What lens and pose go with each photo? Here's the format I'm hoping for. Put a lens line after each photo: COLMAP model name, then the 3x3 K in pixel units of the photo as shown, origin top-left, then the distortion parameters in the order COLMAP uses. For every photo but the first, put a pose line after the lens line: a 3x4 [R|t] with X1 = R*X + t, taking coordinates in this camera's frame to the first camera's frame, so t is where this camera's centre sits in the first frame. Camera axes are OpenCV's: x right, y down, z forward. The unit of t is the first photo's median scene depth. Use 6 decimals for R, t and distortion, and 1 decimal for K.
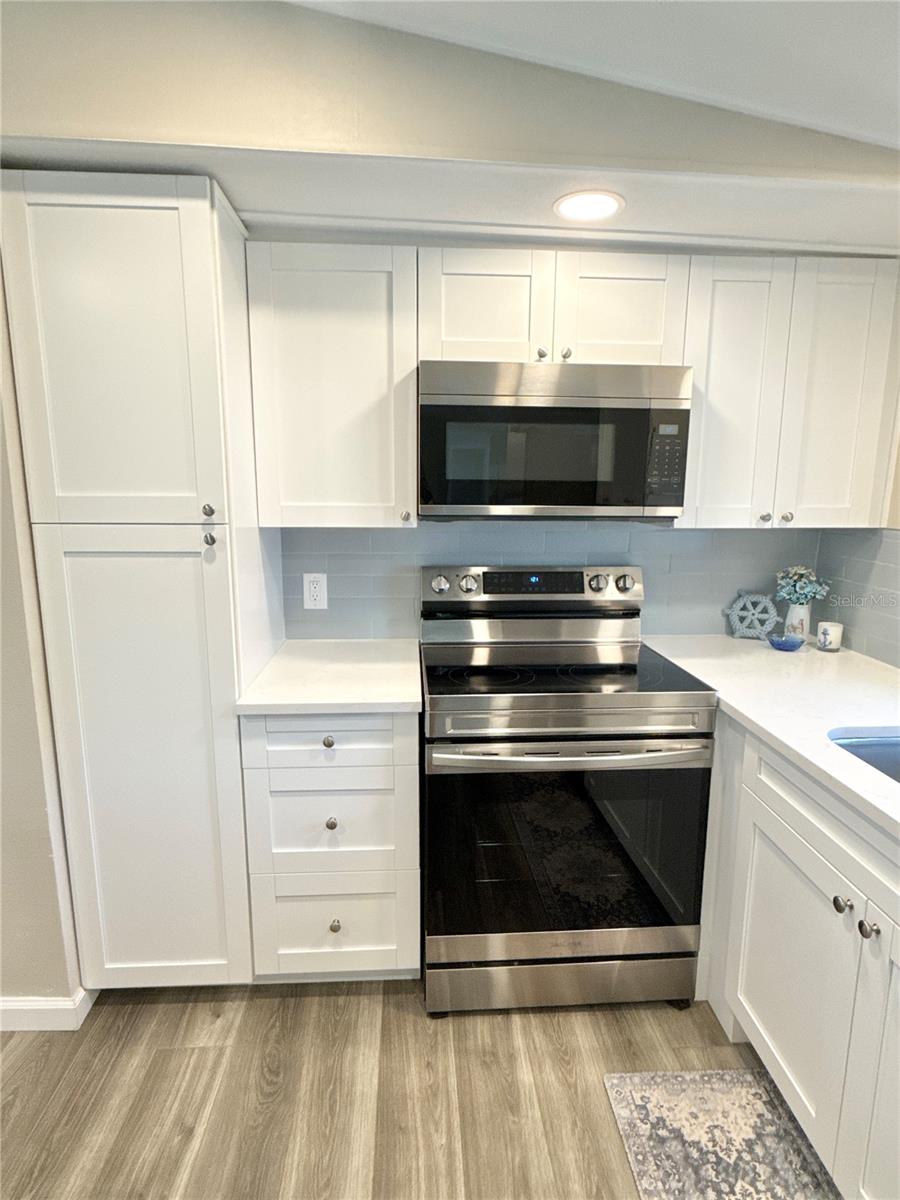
lens RADIAL K [[668.7, 0, 450.0], [0, 668.7, 600.0], [0, 0, 1]] dist [0.001675, -0.000113]
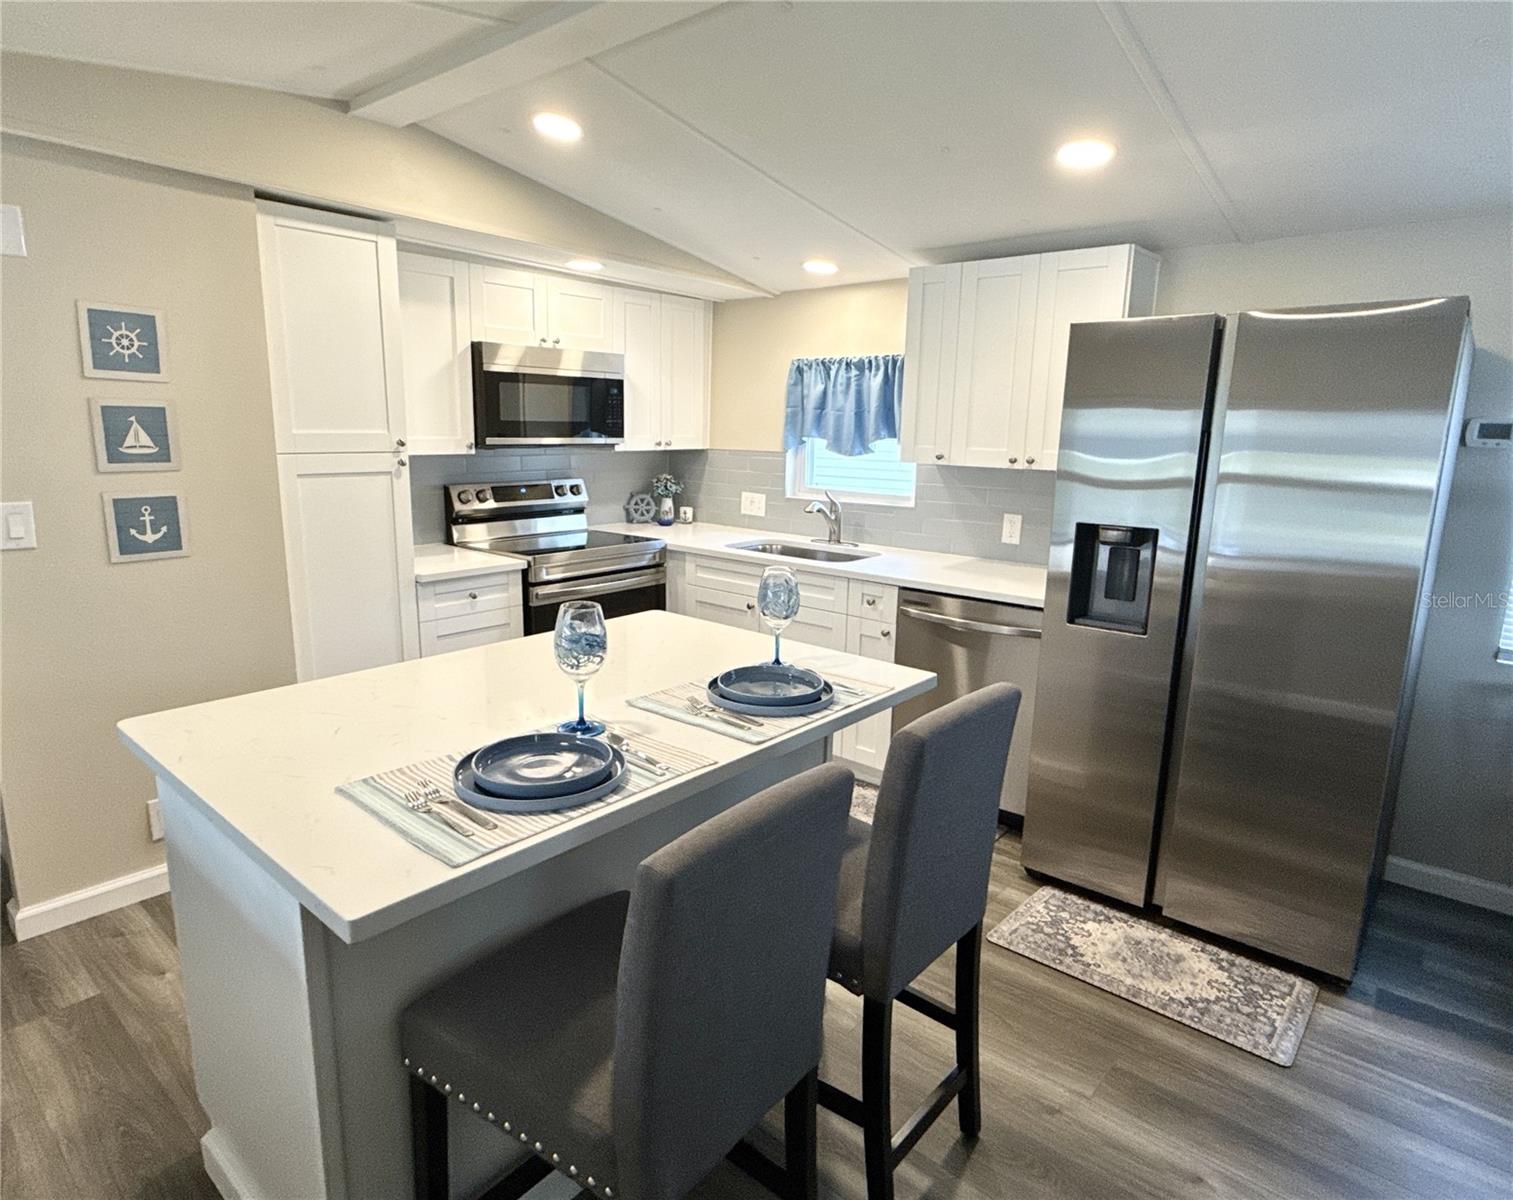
lens RADIAL K [[873.0, 0, 756.5], [0, 873.0, 600.0], [0, 0, 1]] dist [-0.001727, -0.000181]
pose [[0.696183, -0.138975, 0.704283, -0.990822], [0.109220, 0.990166, 0.087425, 0.104941], [-0.709507, 0.016058, 0.704516, -0.744921]]
